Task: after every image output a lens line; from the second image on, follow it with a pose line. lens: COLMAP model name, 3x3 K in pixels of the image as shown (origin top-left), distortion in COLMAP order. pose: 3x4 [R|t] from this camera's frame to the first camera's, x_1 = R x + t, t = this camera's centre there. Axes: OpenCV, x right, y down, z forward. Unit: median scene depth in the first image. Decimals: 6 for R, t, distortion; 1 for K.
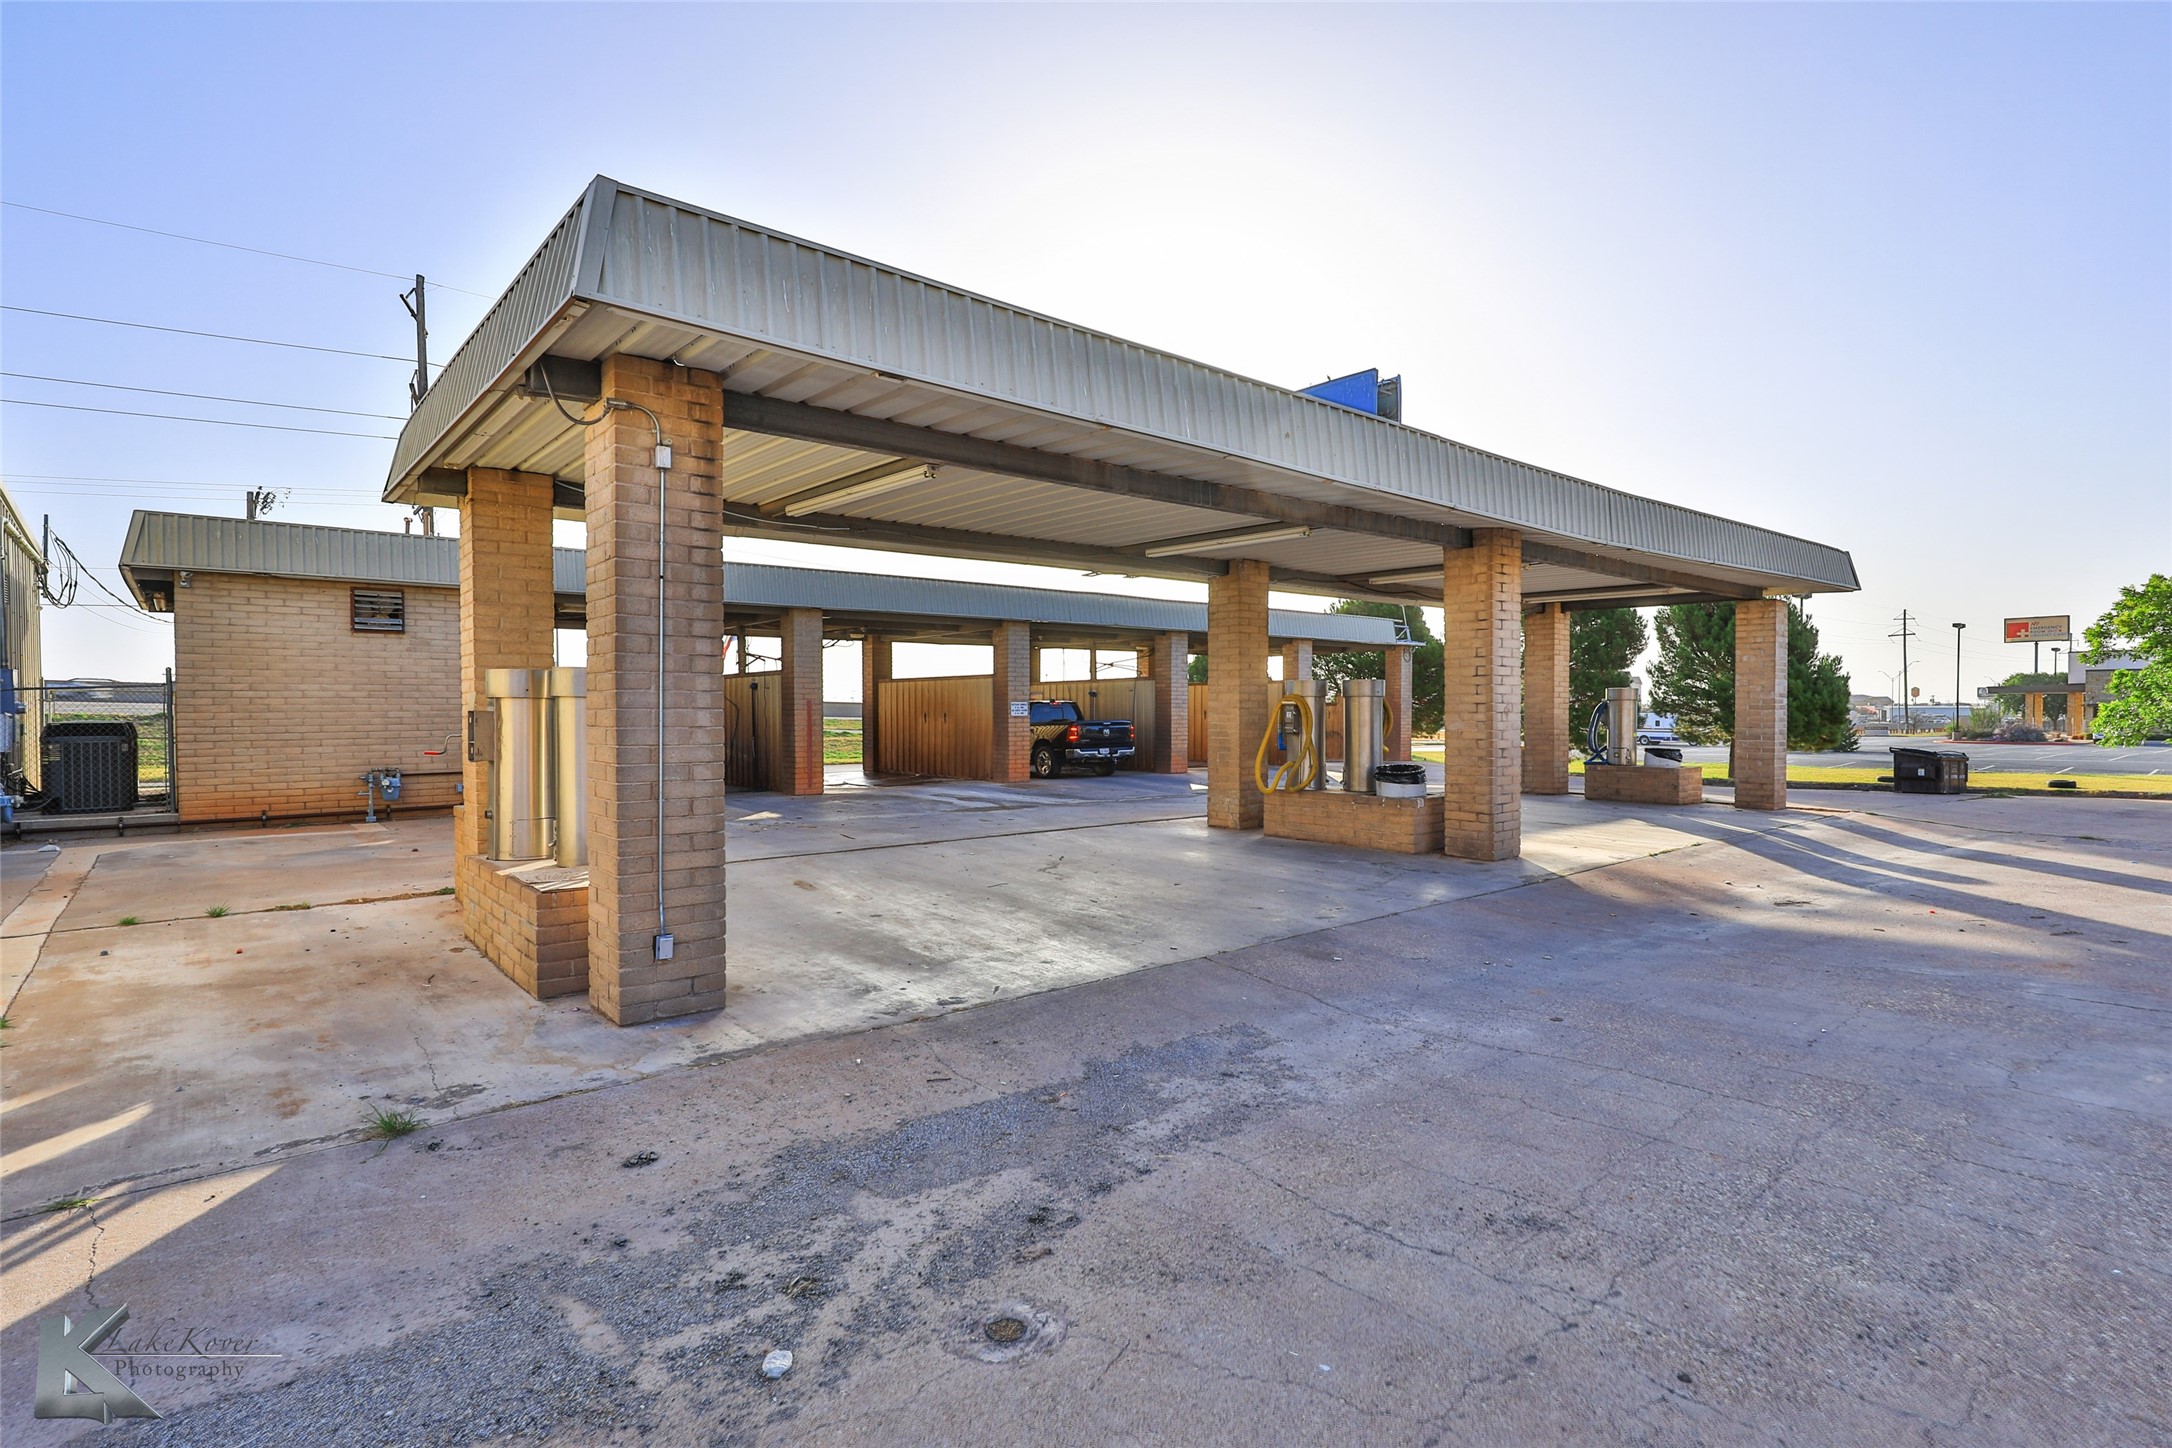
lens RADIAL K [[1043.1, 0, 1085.4], [0, 1043.1, 718.4], [0, 0, 1]] dist [-0.004842, 0.000303]
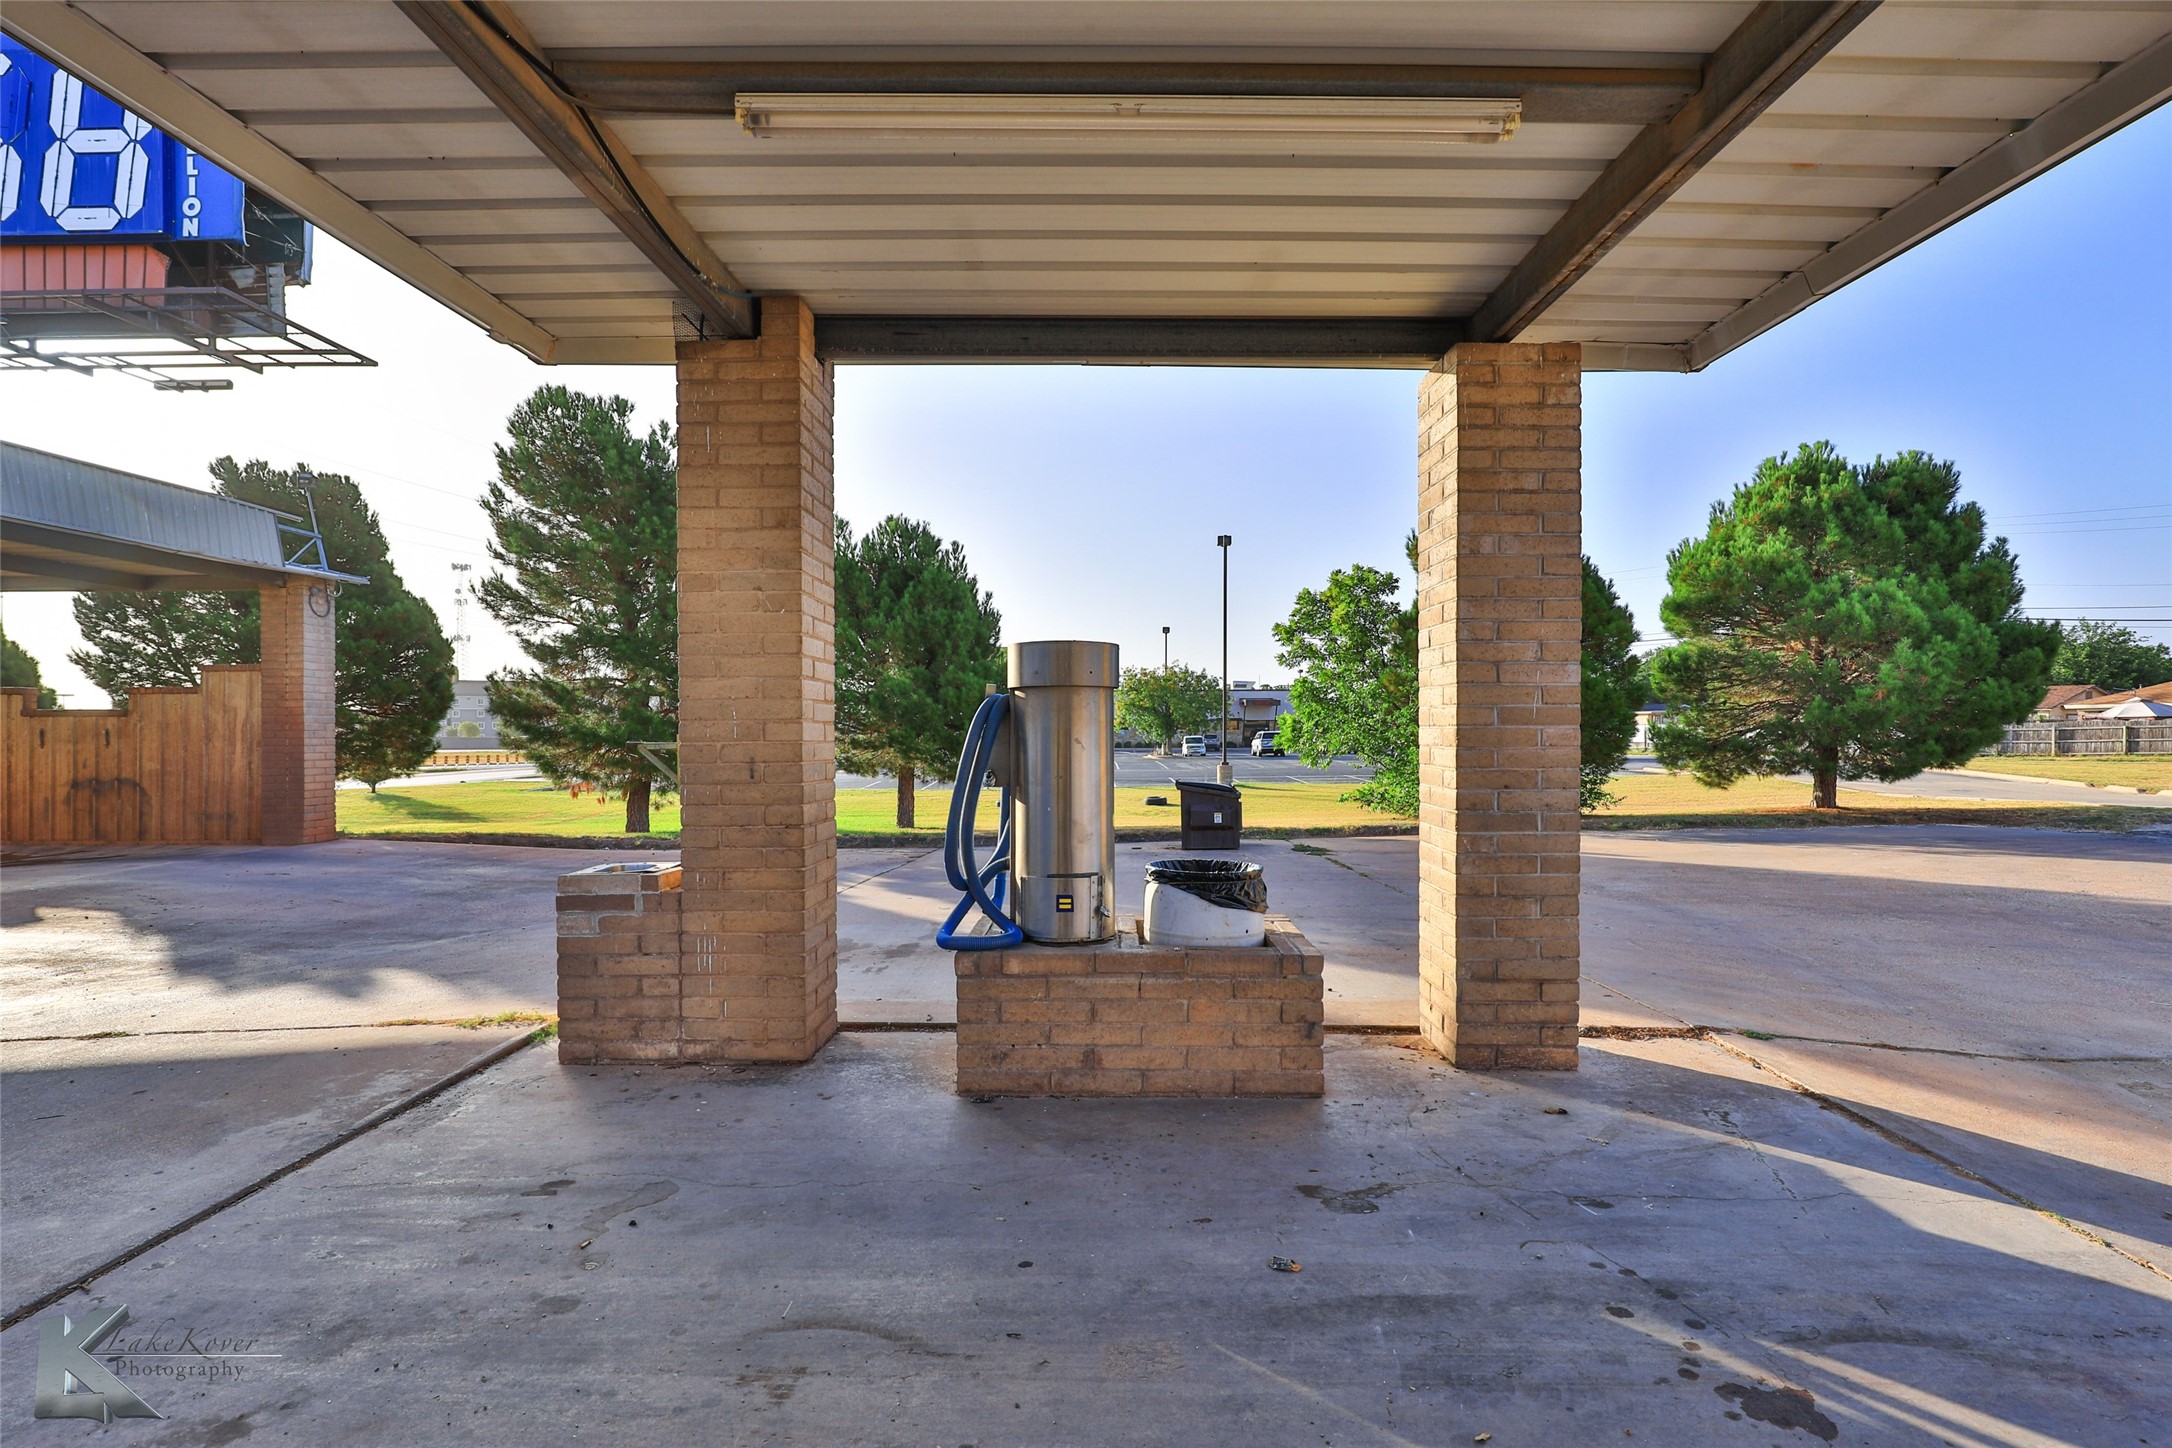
lens RADIAL K [[1043.1, 0, 1084.5], [0, 1043.1, 724.0], [0, 0, 1]] dist [-0.004842, 0.000303]
pose [[0.647906, -0.004998, 0.761704, 0.187576], [0.012629, 0.999912, -0.004181, -0.004248], [-0.761616, 0.012328, 0.647911, 0.484472]]
